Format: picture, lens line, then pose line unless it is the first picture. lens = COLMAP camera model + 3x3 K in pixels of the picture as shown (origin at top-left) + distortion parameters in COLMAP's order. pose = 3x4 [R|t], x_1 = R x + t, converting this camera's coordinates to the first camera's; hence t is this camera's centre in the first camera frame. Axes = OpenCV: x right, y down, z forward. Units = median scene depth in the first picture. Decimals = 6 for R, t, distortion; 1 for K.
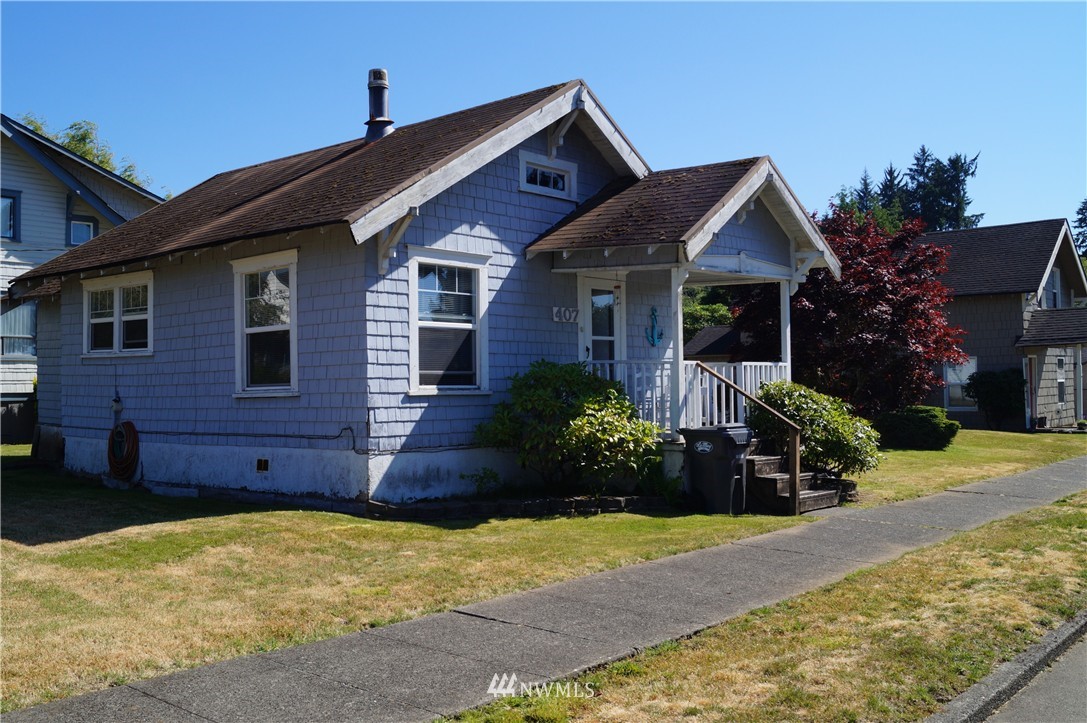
lens RADIAL K [[1034.2, 0, 543.2], [0, 1034.2, 367.6], [0, 0, 1]] dist [-0.062843, 0.000000]
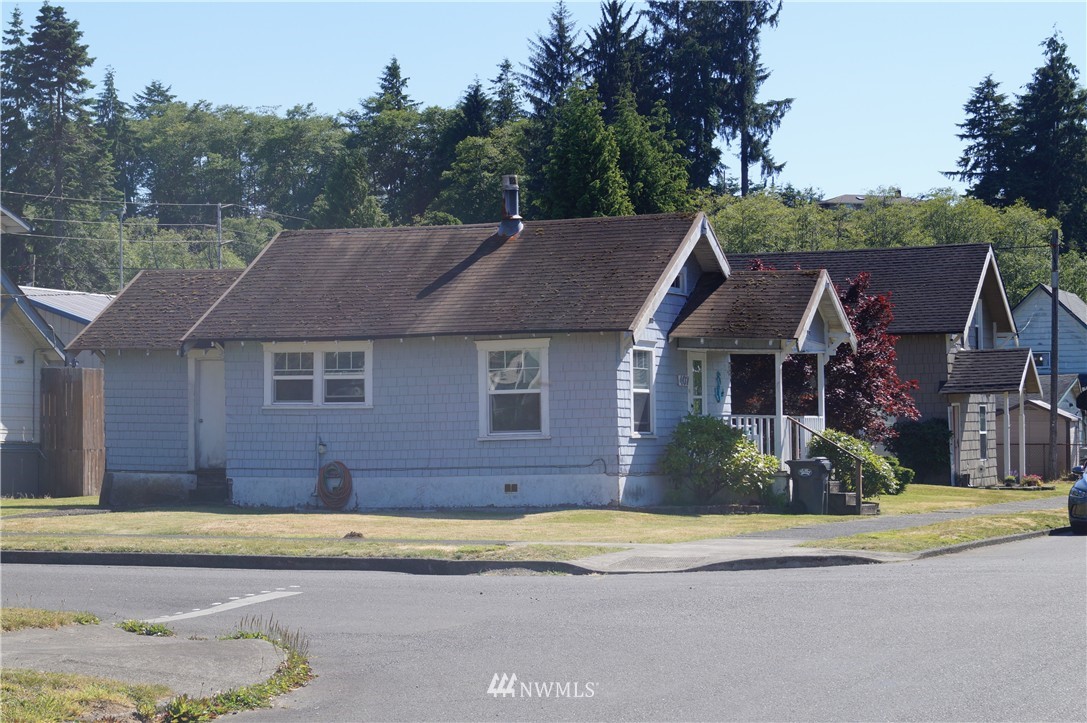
lens RADIAL K [[2568.4, 0, 543.6], [0, 2568.4, 360.9], [0, 0, 1]] dist [-0.095130, 0.000000]
pose [[0.947240, 0.010872, 0.320340, -1.151618], [-0.005314, 0.999820, -0.018219, -0.013407], [-0.320480, 0.015556, 0.947127, -1.994048]]
